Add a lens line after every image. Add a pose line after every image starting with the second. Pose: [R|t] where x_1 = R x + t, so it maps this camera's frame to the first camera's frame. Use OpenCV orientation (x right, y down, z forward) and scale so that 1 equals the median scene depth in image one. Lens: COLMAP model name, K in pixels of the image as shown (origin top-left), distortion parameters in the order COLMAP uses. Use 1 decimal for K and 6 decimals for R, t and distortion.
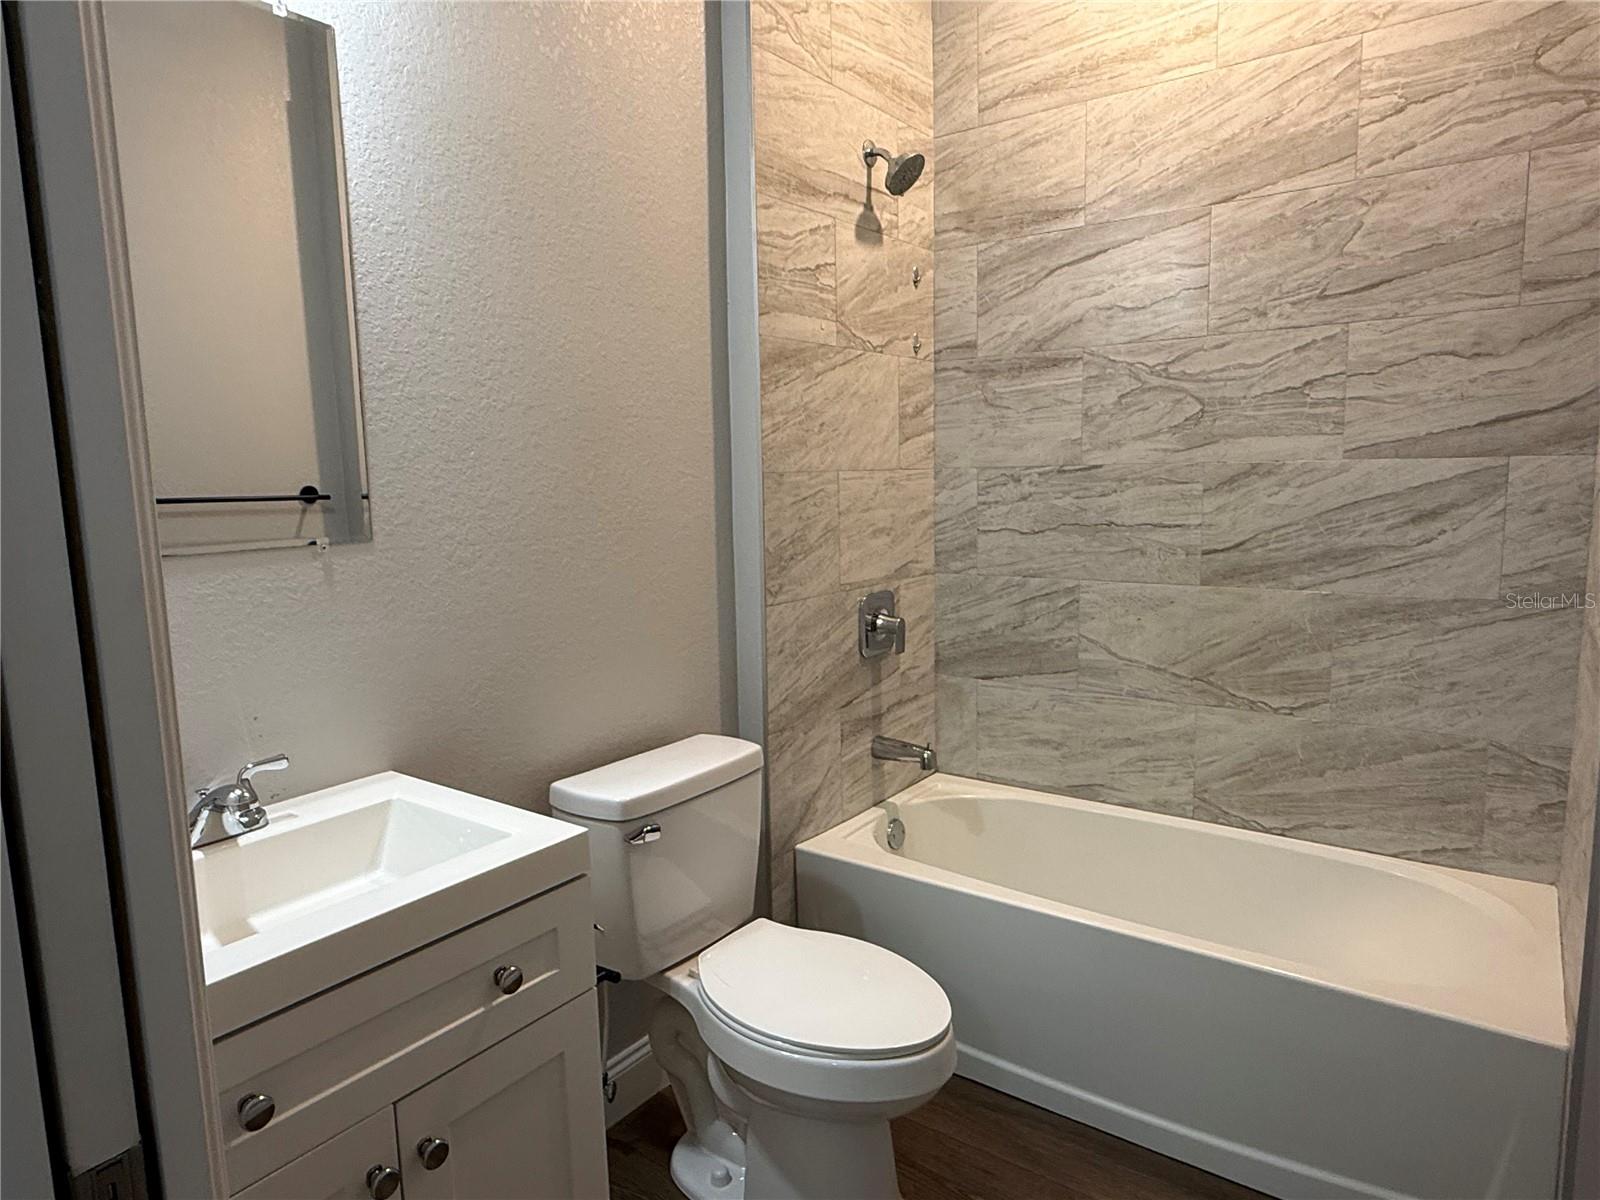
lens RADIAL K [[987.4, 0, 795.9], [0, 987.4, 598.1], [0, 0, 1]] dist [-0.000206, 0.001226]
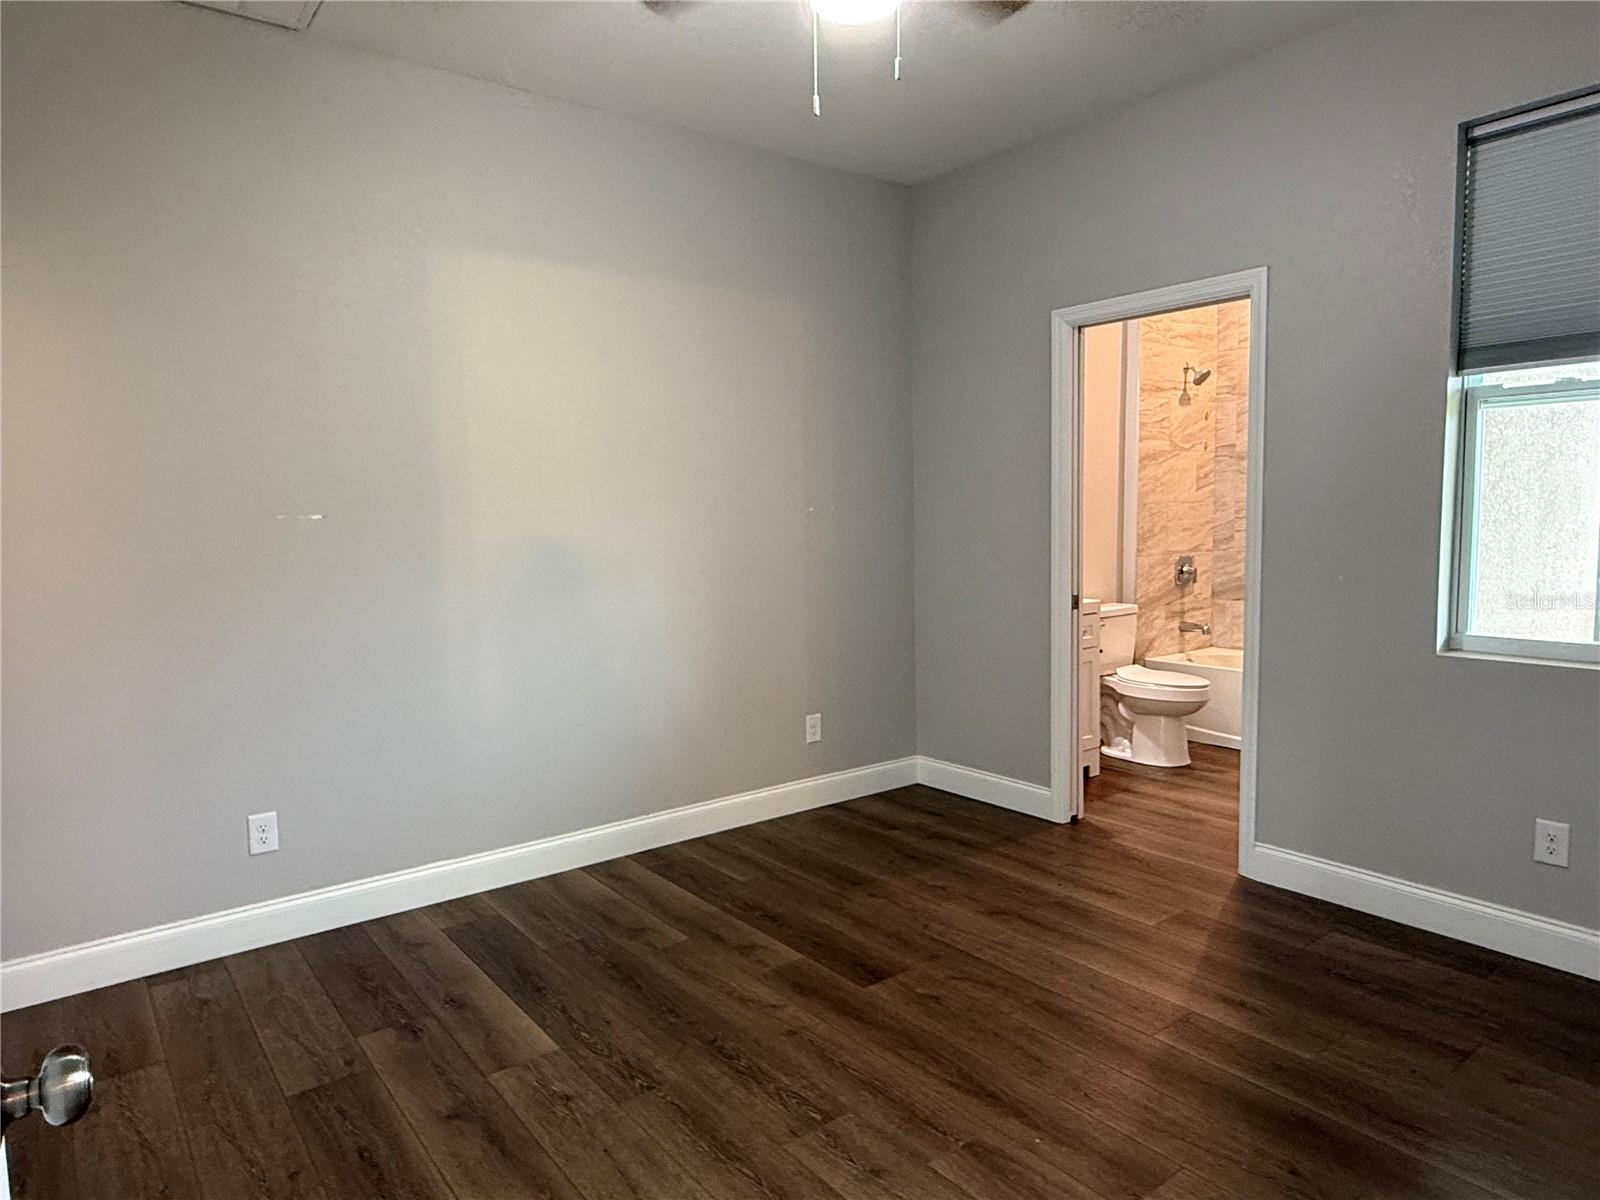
lens RADIAL K [[987.4, 0, 795.9], [0, 987.4, 598.1], [0, 0, 1]] dist [-0.000206, 0.001226]
pose [[0.960463, 0.029265, -0.276864, -0.142098], [-0.038558, 0.998859, -0.028182, 0.187419], [0.275724, 0.037743, 0.960496, -1.409103]]
